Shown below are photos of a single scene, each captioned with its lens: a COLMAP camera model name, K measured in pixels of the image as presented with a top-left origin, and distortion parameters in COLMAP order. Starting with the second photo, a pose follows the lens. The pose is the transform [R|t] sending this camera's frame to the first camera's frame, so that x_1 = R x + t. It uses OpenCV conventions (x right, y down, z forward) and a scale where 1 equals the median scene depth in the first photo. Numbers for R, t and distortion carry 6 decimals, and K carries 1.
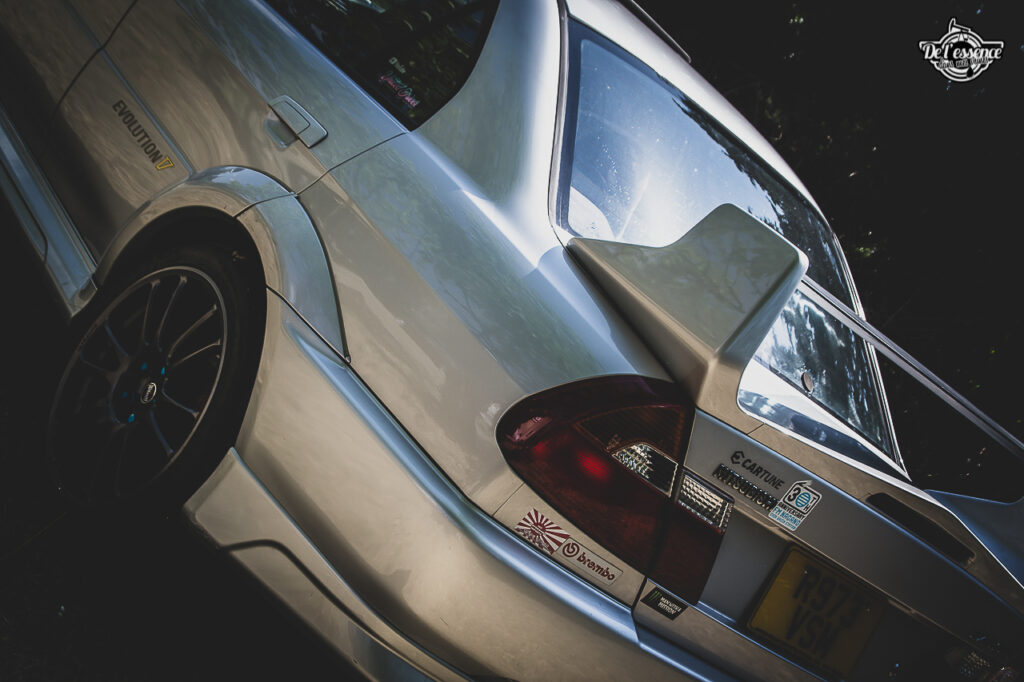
lens RADIAL K [[1859.3, 0, 512.1], [0, 1859.3, 341.1], [0, 0, 1]] dist [-0.049088, 0.000000]
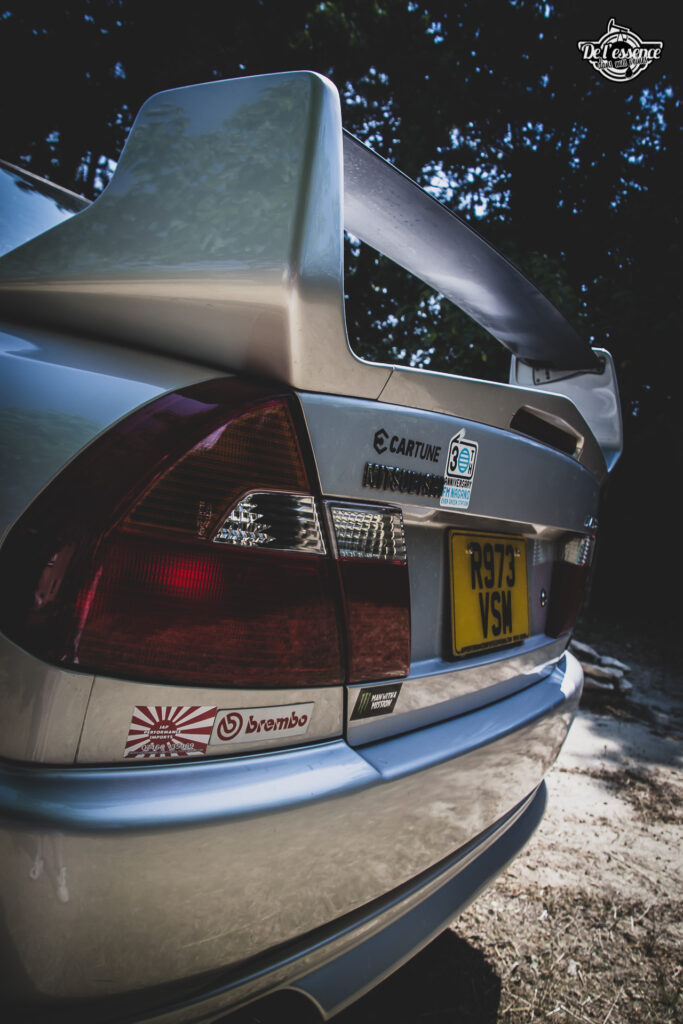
lens RADIAL K [[896.1, 0, 341.6], [0, 896.1, 515.1], [0, 0, 1]] dist [-0.133267, -0.002244]
pose [[0.807628, -0.500808, 0.311333, 0.007470], [0.482537, 0.864735, 0.139257, 0.036227], [-0.338961, 0.037762, 0.940042, 0.726487]]
